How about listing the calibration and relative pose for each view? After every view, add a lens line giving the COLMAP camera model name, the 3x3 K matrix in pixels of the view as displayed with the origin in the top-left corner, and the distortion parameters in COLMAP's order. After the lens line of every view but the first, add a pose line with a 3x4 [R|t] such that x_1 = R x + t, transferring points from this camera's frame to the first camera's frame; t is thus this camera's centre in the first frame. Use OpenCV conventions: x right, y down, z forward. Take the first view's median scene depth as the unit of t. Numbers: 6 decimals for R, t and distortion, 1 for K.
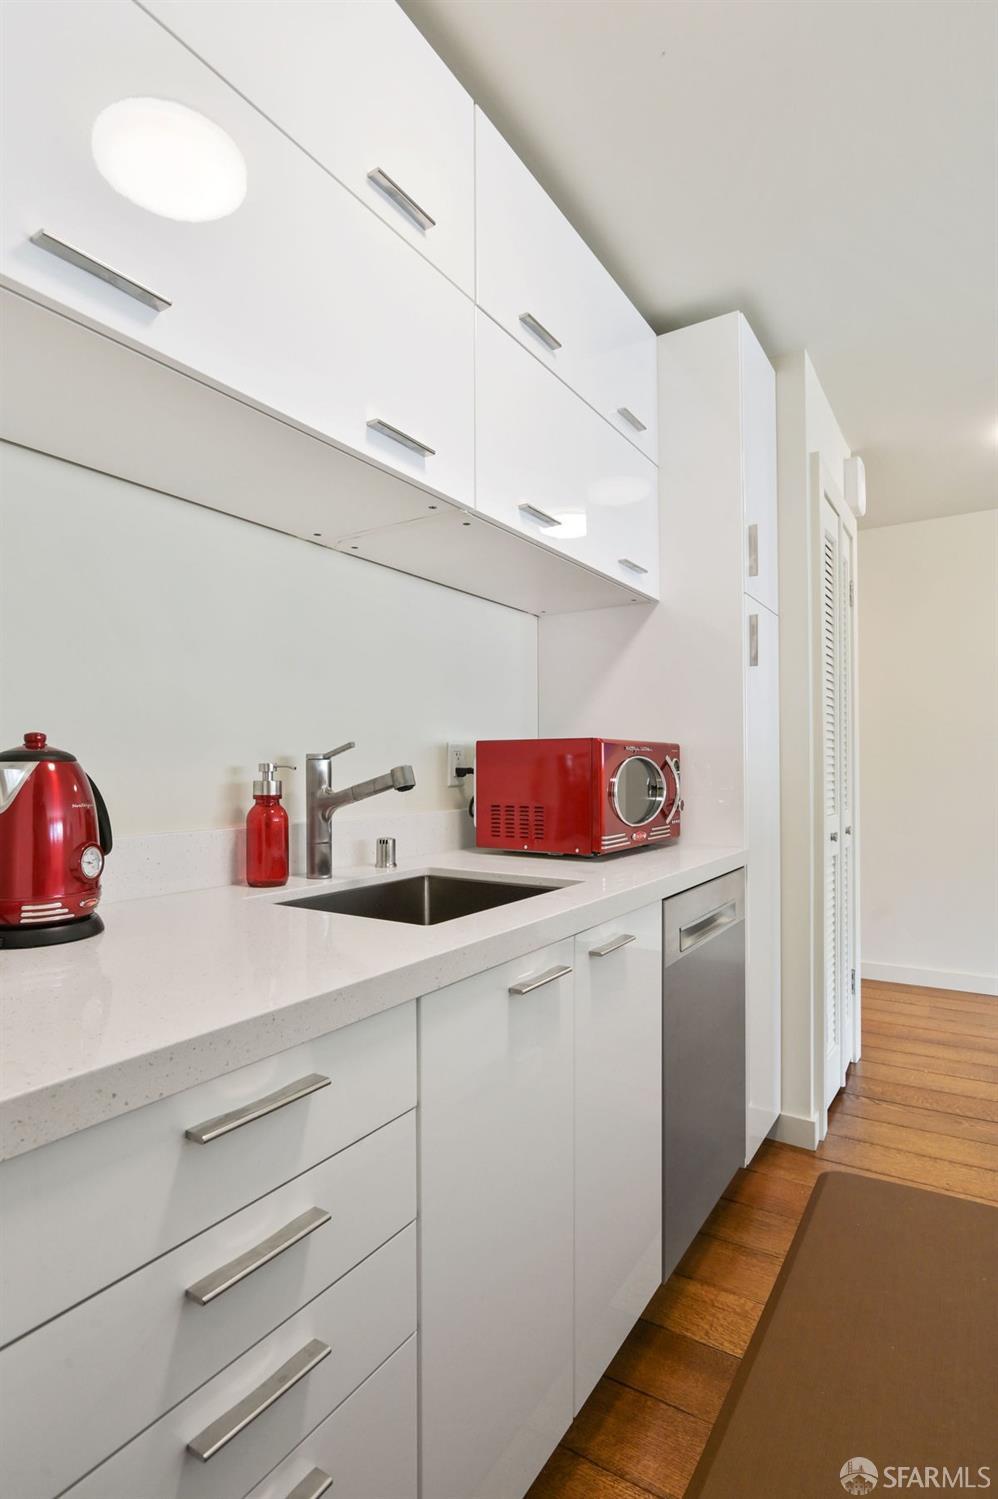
lens RADIAL K [[799.4, 0, 488.4], [0, 799.4, 750.1], [0, 0, 1]] dist [-0.003596, 0.000247]
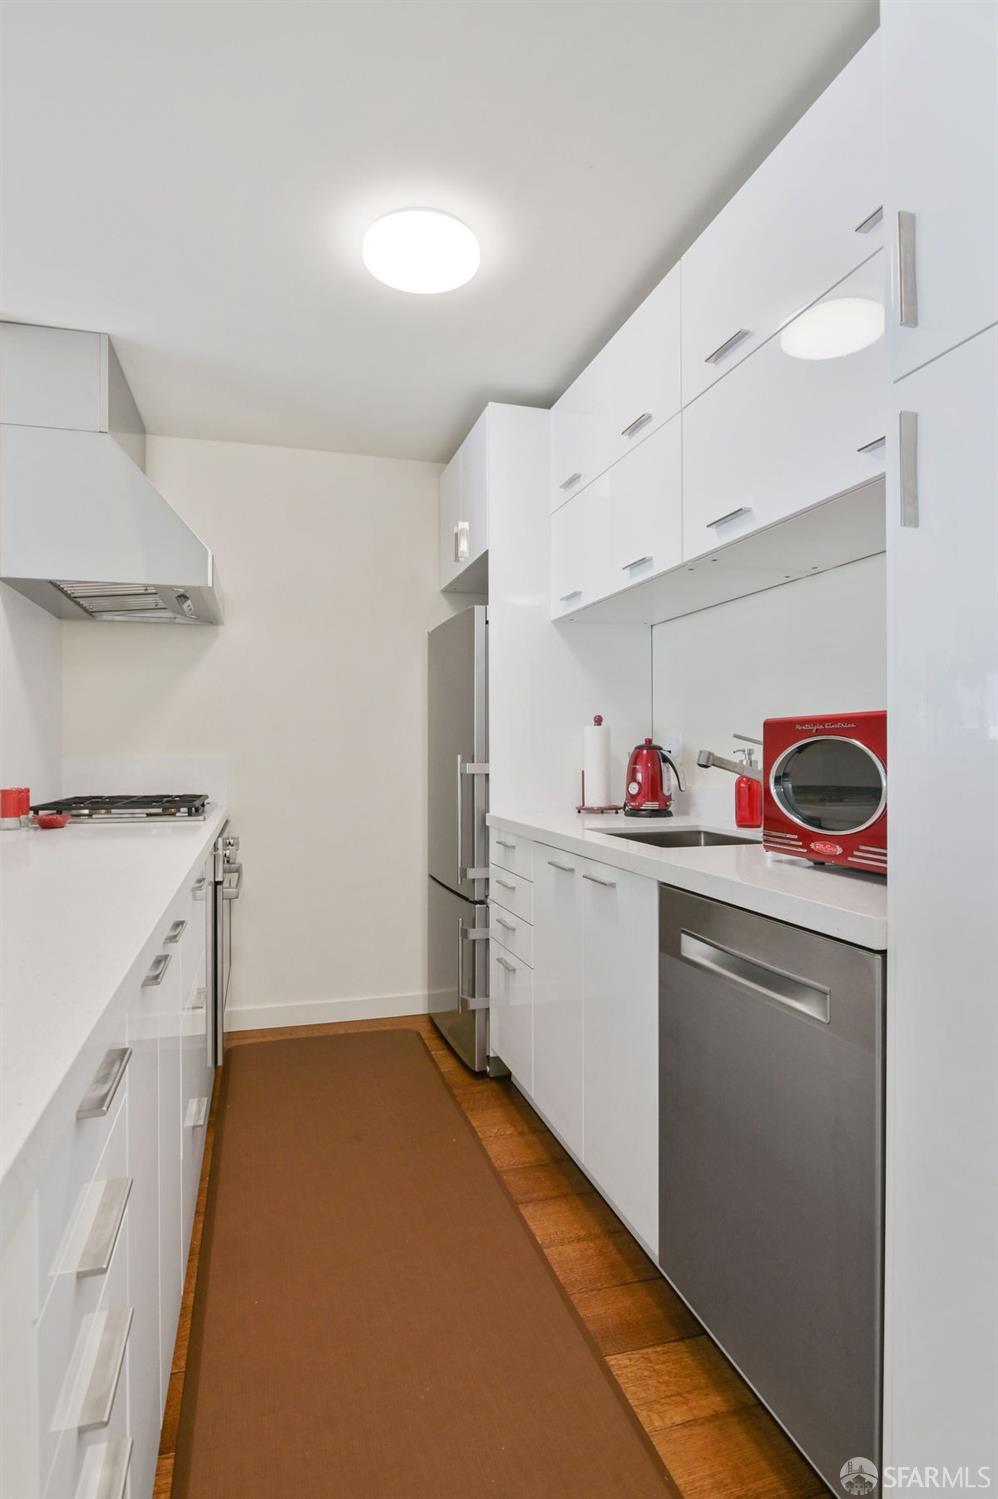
lens RADIAL K [[799.4, 0, 488.4], [0, 799.4, 750.1], [0, 0, 1]] dist [-0.003596, 0.000247]
pose [[-0.666203, -0.002502, -0.745766, 1.126350], [0.013200, 0.999798, -0.015146, 0.031968], [0.745654, -0.019934, -0.666036, 1.537277]]
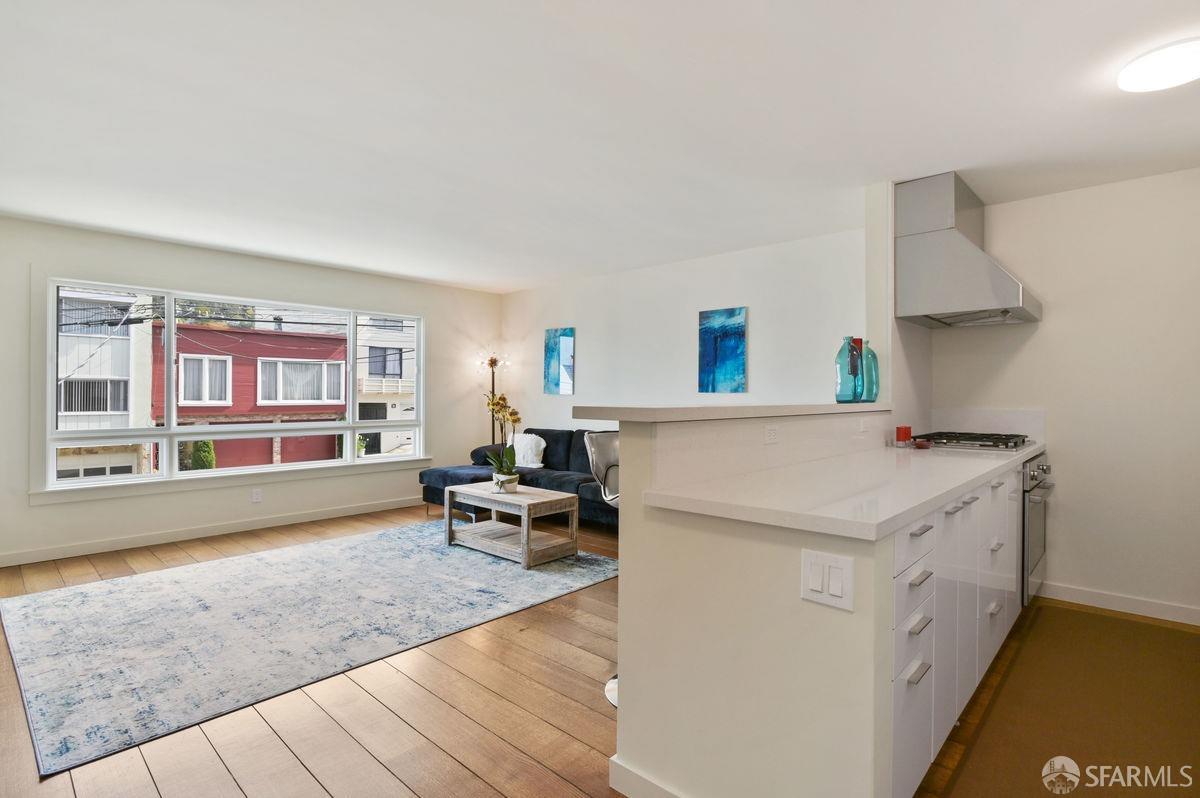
lens RADIAL K [[587.6, 0, 604.4], [0, 587.6, 396.4], [0, 0, 1]] dist [-0.010187, 0.000061]
pose [[-0.983672, -0.004105, 0.179924, 1.285990], [-0.006634, 0.999887, -0.013460, -0.003461], [-0.179848, -0.014433, -0.983588, 2.159219]]
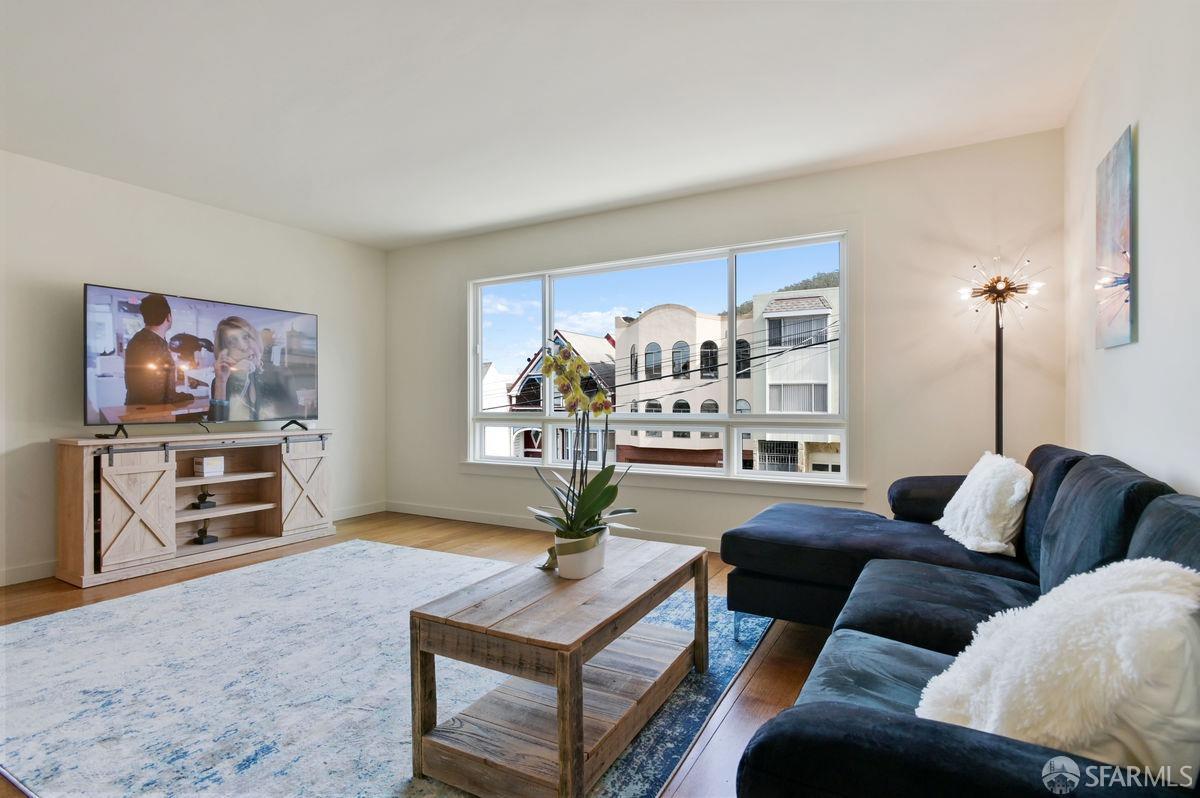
lens RADIAL K [[587.6, 0, 604.4], [0, 587.6, 396.4], [0, 0, 1]] dist [-0.010187, 0.000061]
pose [[-0.058849, 0.008690, 0.998229, 1.043117], [-0.015263, 0.999837, -0.009604, 0.074767], [-0.998150, -0.015801, -0.058706, -0.620833]]
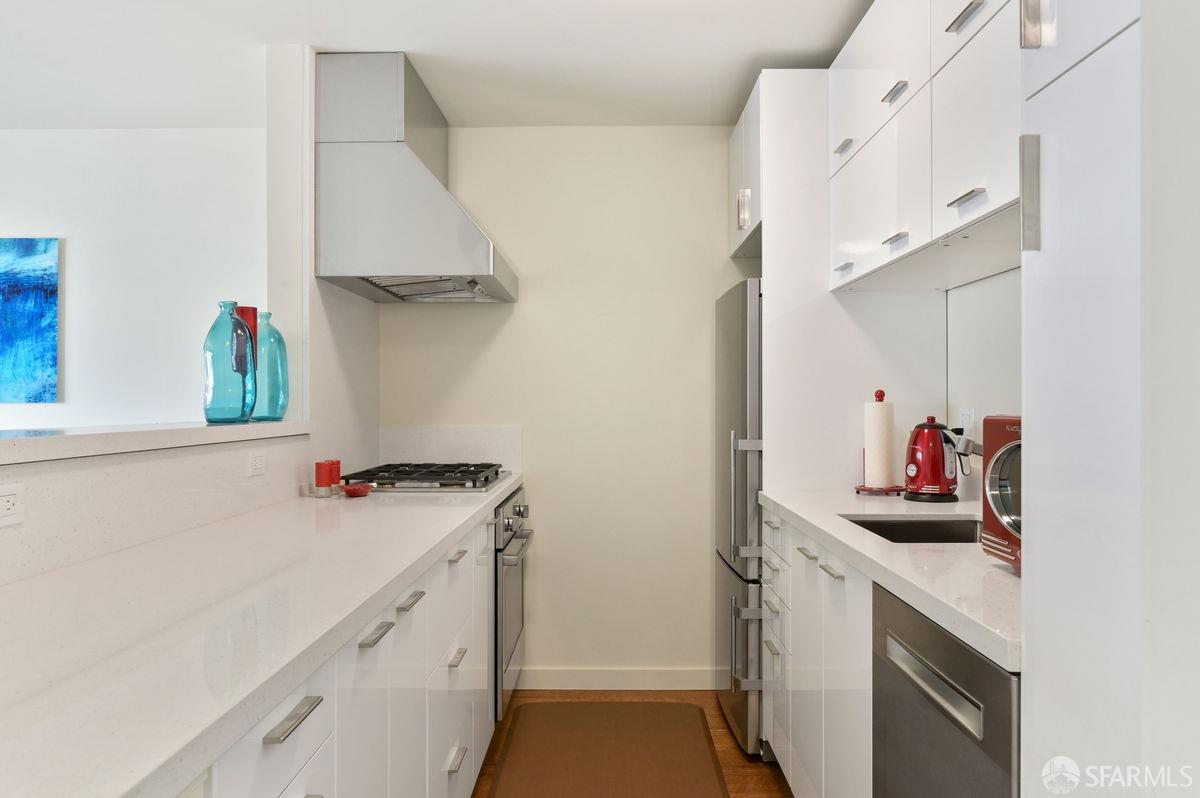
lens RADIAL K [[861.1, 0, 600.0], [0, 861.1, 399.0], [0, 0, 1]] dist [-0.004786, 0.000638]
pose [[-0.851569, -0.002338, -0.524237, 1.077919], [0.008812, 0.999785, -0.018772, -0.022841], [0.524168, -0.020605, -0.851366, 1.765599]]
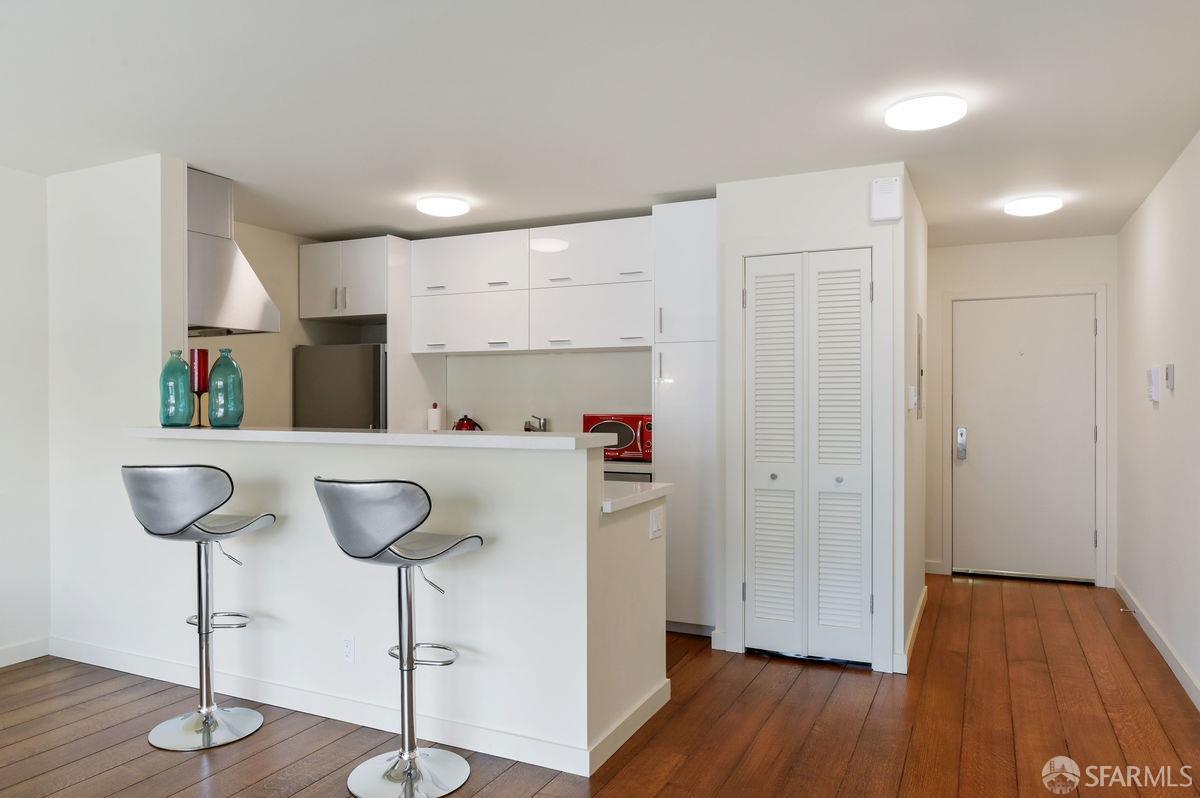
lens RADIAL K [[813.8, 0, 600.0], [0, 813.8, 399.0], [0, 0, 1]] dist [-0.004427, -0.001186]
pose [[0.119521, -0.001211, -0.992831, 3.278078], [0.017071, 0.999854, 0.000836, -0.078831], [0.992685, -0.017049, 0.119525, 0.812638]]
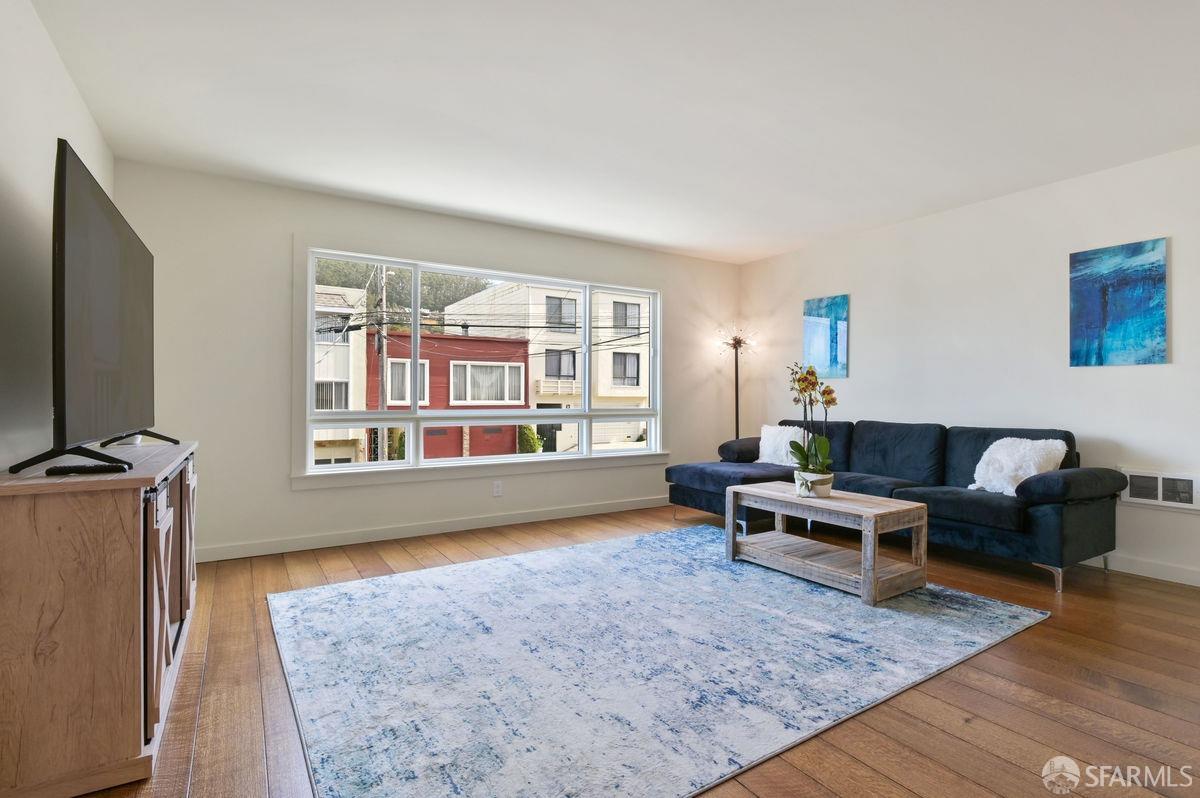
lens RADIAL K [[576.9, 0, 602.6], [0, 576.9, 402.3], [0, 0, 1]] dist [-0.011314, 0.000285]
pose [[-0.905018, -0.004706, 0.425348, 2.090992], [-0.009534, 0.999912, -0.009222, 0.109429], [-0.425267, -0.012401, -0.904983, 1.675360]]
